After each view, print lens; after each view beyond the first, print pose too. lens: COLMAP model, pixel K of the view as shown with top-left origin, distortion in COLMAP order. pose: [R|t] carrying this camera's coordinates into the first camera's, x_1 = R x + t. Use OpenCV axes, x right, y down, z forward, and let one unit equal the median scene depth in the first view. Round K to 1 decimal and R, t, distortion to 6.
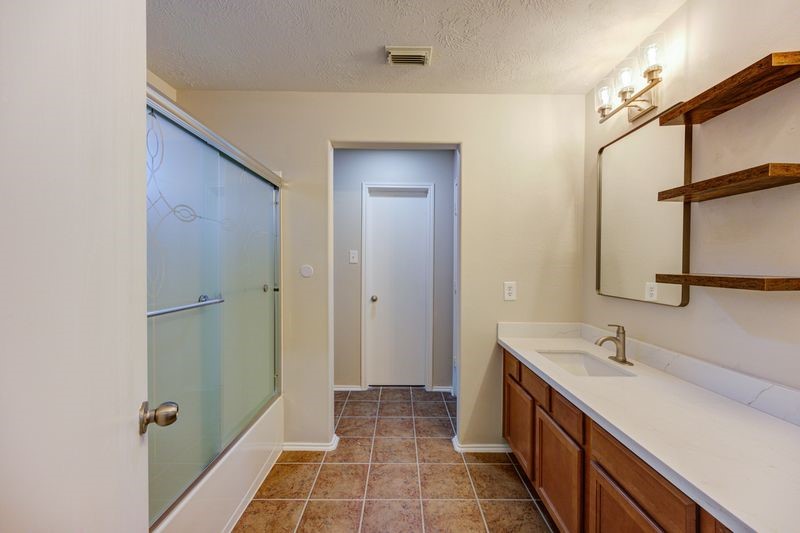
lens RADIAL K [[309.9, 0, 400.6], [0, 309.9, 266.7], [0, 0, 1]] dist [0.001688, -0.000658]
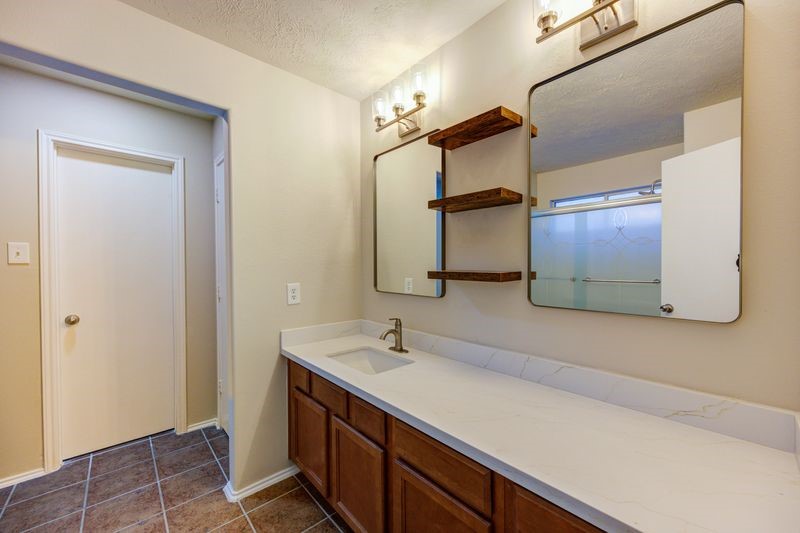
lens RADIAL K [[309.9, 0, 401.2], [0, 309.9, 268.8], [0, 0, 1]] dist [0.001688, -0.000658]
pose [[0.740414, -0.017679, 0.671918, -0.022287], [0.012378, 0.999843, 0.012668, -0.001133], [-0.672037, -0.001063, 0.740517, 0.161011]]
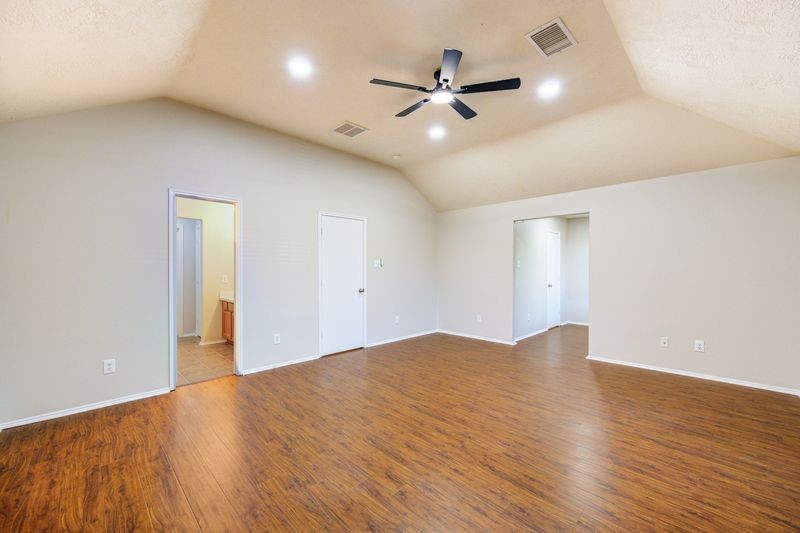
lens RADIAL K [[309.9, 0, 402.6], [0, 309.9, 270.4], [0, 0, 1]] dist [0.001688, -0.000658]
pose [[0.694542, -0.006027, 0.719427, -0.575982], [0.009305, 0.999957, -0.000606, 0.033762], [-0.719392, 0.007115, 0.694567, -2.244361]]
